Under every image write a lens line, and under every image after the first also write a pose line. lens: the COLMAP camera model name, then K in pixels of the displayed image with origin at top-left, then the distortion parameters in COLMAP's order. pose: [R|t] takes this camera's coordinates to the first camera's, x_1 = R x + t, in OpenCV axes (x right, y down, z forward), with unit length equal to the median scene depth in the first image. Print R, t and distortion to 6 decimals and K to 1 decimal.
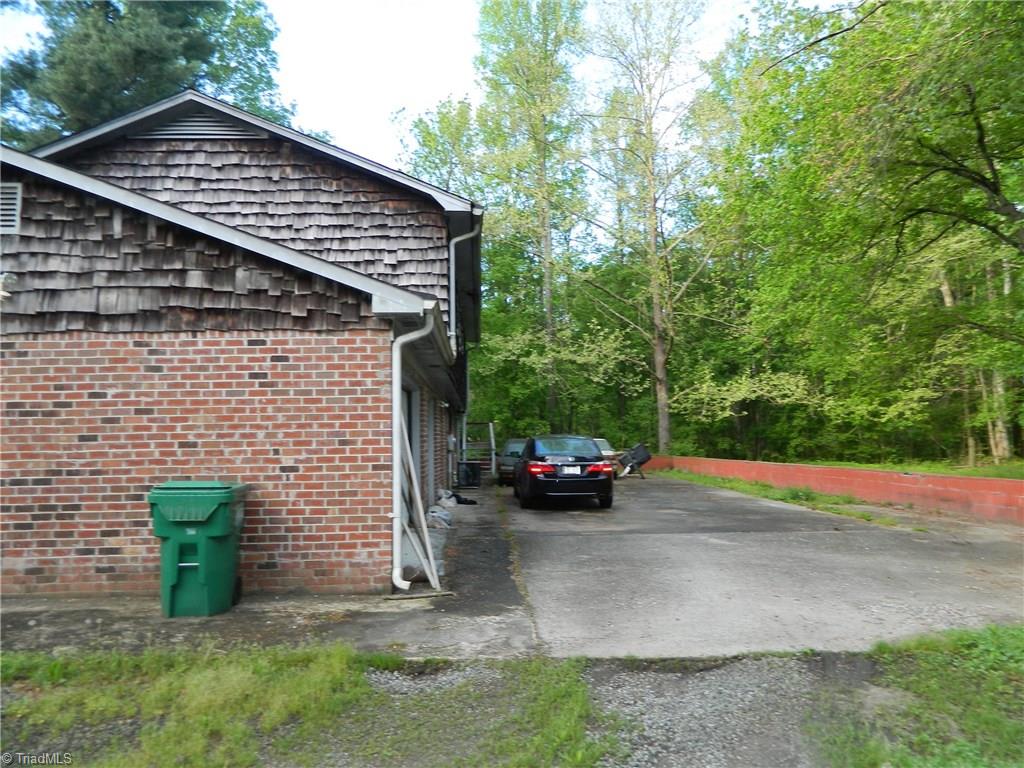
lens RADIAL K [[756.7, 0, 511.8], [0, 756.7, 383.3], [0, 0, 1]] dist [-0.006183, -0.002973]
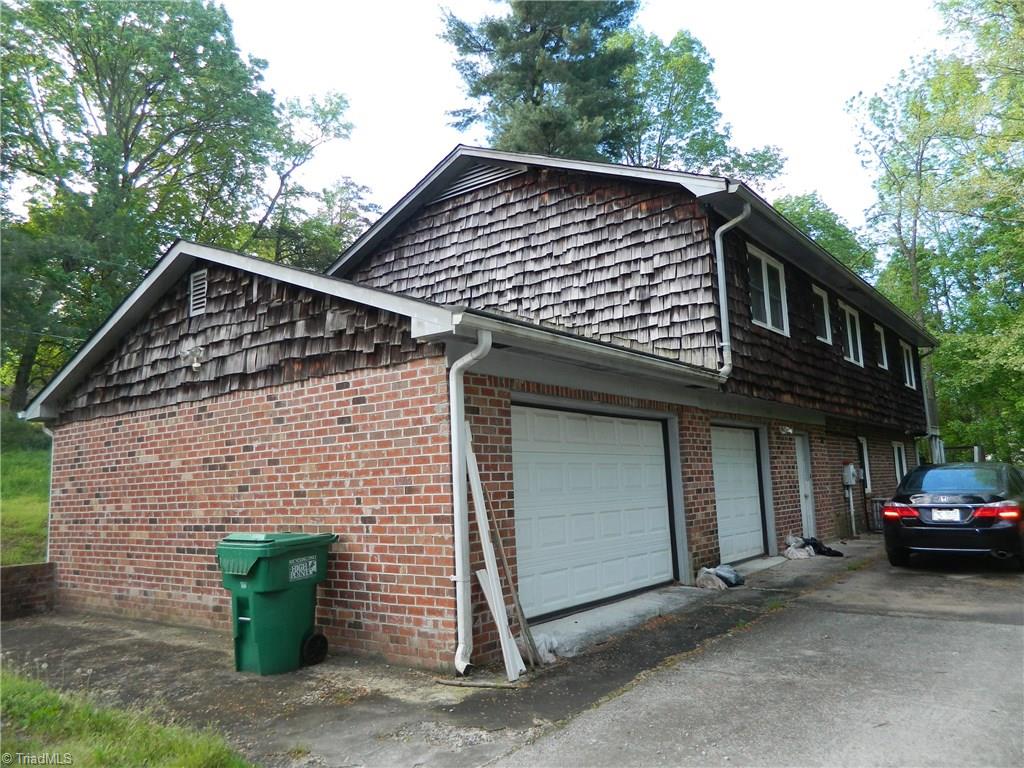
lens RADIAL K [[756.7, 0, 508.7], [0, 756.7, 380.0], [0, 0, 1]] dist [-0.006183, -0.002973]
pose [[0.767572, -0.101175, -0.632927, 0.429836], [0.072452, 0.994830, -0.071161, 0.022247], [0.636855, 0.008765, 0.770934, 0.398847]]
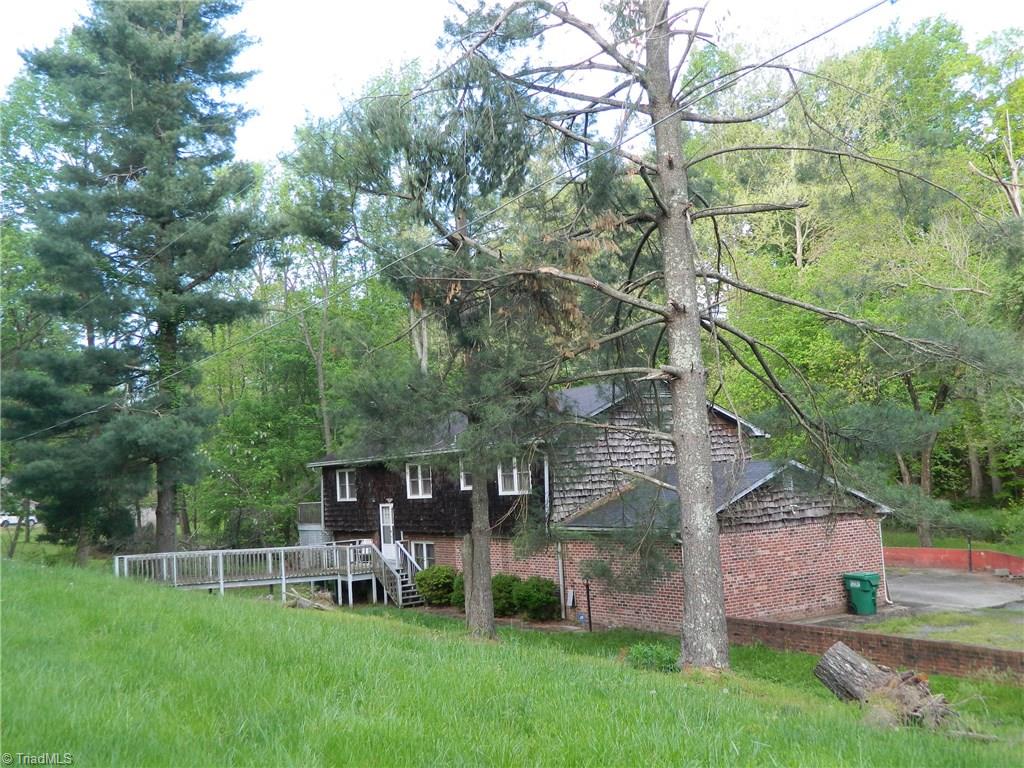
lens RADIAL K [[1034.4, 0, 510.0], [0, 1034.4, 383.3], [0, 0, 1]] dist [0.065270, 0.000000]
pose [[0.846024, 0.015778, 0.532912, -3.620088], [0.001402, 0.999493, -0.031819, -0.473435], [-0.533143, 0.027667, 0.845572, -1.730885]]
